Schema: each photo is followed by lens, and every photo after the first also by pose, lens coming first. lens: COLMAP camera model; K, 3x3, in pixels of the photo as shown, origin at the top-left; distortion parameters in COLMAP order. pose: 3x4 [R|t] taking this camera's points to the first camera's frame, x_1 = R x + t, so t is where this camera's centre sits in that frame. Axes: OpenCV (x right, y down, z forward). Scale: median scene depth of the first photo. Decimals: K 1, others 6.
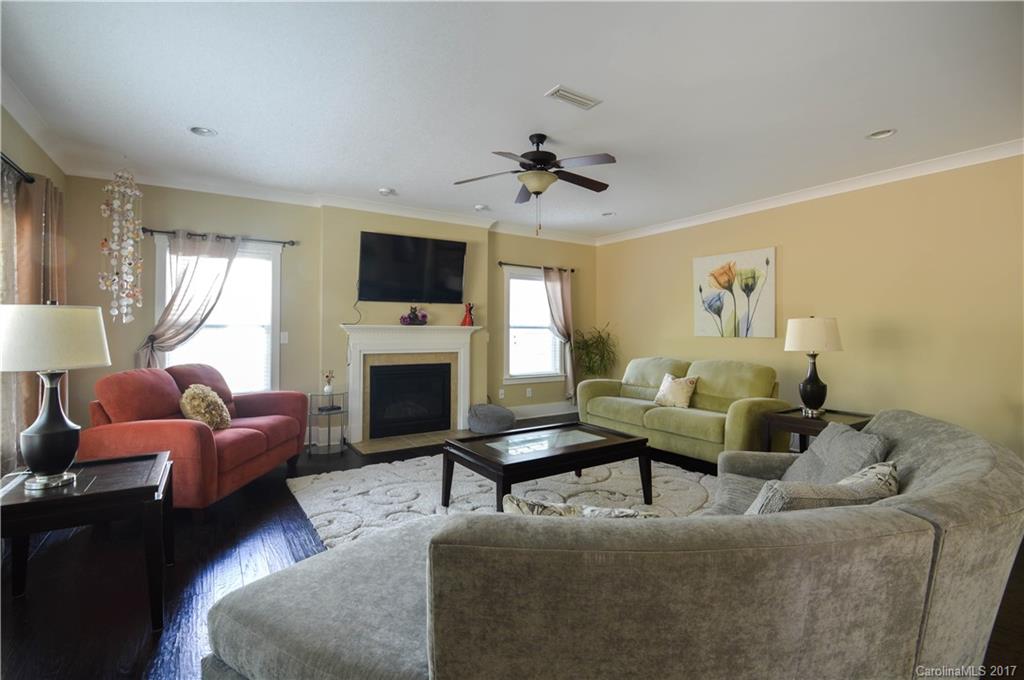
lens RADIAL K [[455.5, 0, 509.0], [0, 455.5, 311.4], [0, 0, 1]] dist [-0.000380, -0.000073]
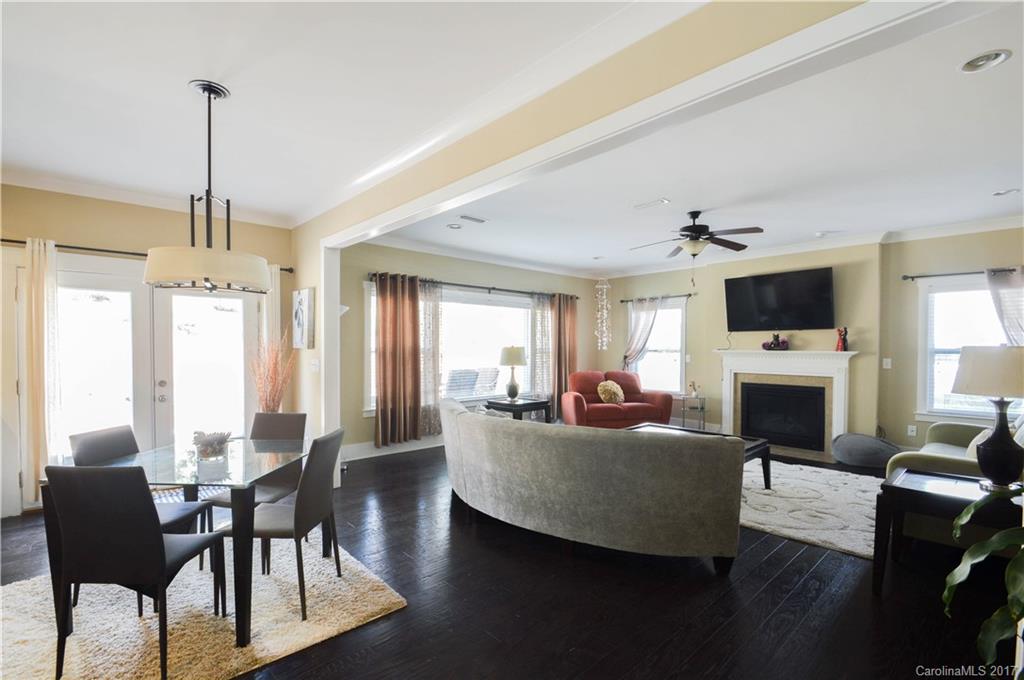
lens RADIAL K [[461.8, 0, 491.3], [0, 461.8, 337.2], [0, 0, 1]] dist [0.000092, -0.000175]
pose [[0.157015, -0.022701, -0.987335, 0.830728], [0.040859, 0.999029, -0.016473, -0.012951], [0.986751, -0.037755, 0.157790, 0.108738]]
